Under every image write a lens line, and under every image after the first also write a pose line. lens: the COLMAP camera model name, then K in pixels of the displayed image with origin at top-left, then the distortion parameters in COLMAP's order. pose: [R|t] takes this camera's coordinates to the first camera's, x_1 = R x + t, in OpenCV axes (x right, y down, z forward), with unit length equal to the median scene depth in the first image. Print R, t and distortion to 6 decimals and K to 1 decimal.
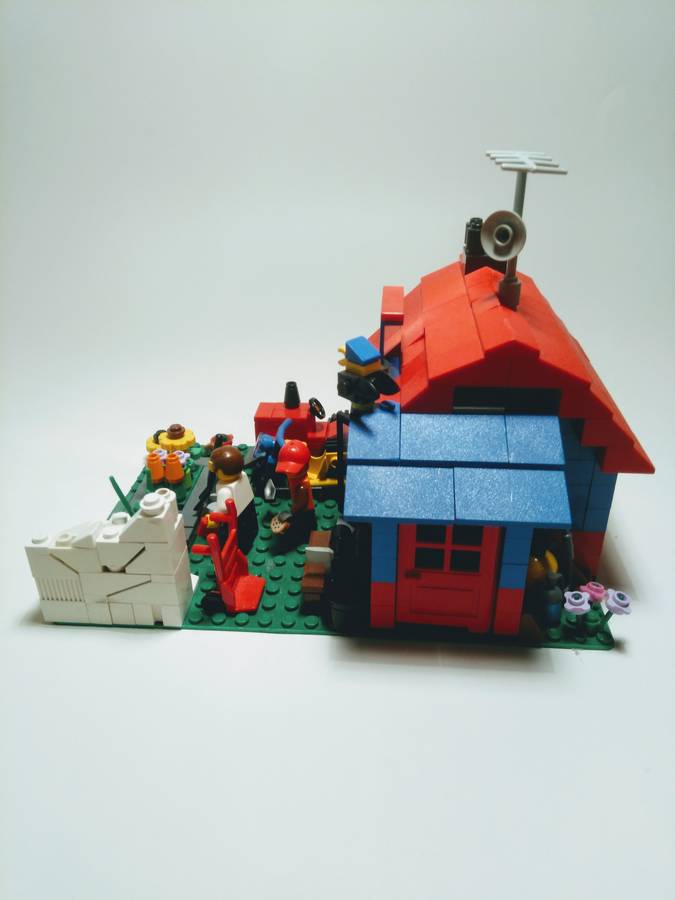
lens RADIAL K [[681.6, 0, 337.5], [0, 681.6, 450.0], [0, 0, 1]] dist [0.040598, -0.000621]
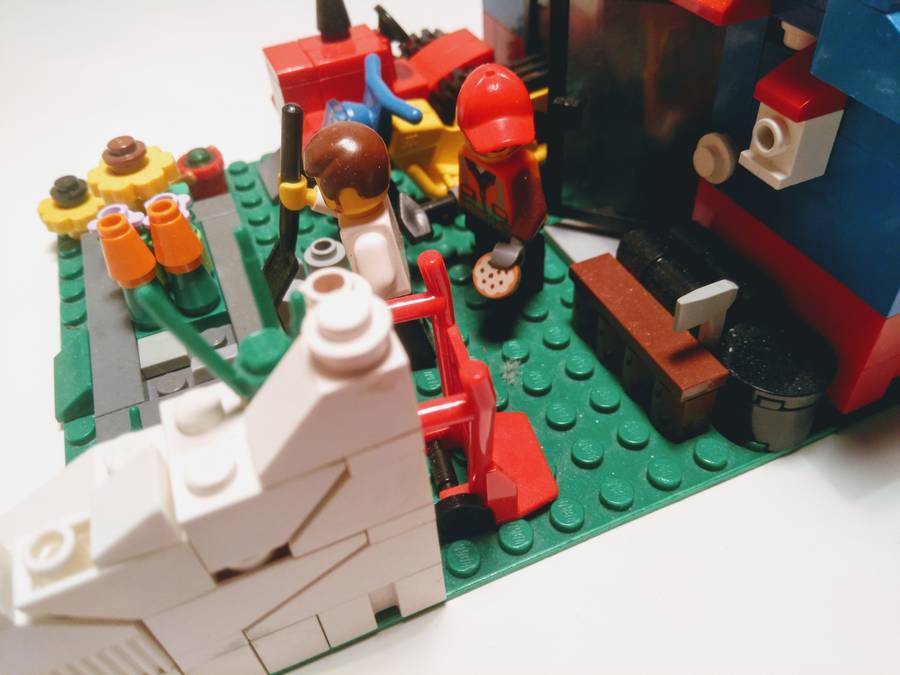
lens RADIAL K [[729.4, 0, 447.2], [0, 729.4, 360.2], [0, 0, 1]] dist [0.040425, -0.002586]
pose [[0.890345, -0.365196, 0.271877, -0.294996], [0.284177, 0.912315, 0.294831, 0.012806], [-0.355709, -0.185240, 0.916055, 0.651164]]
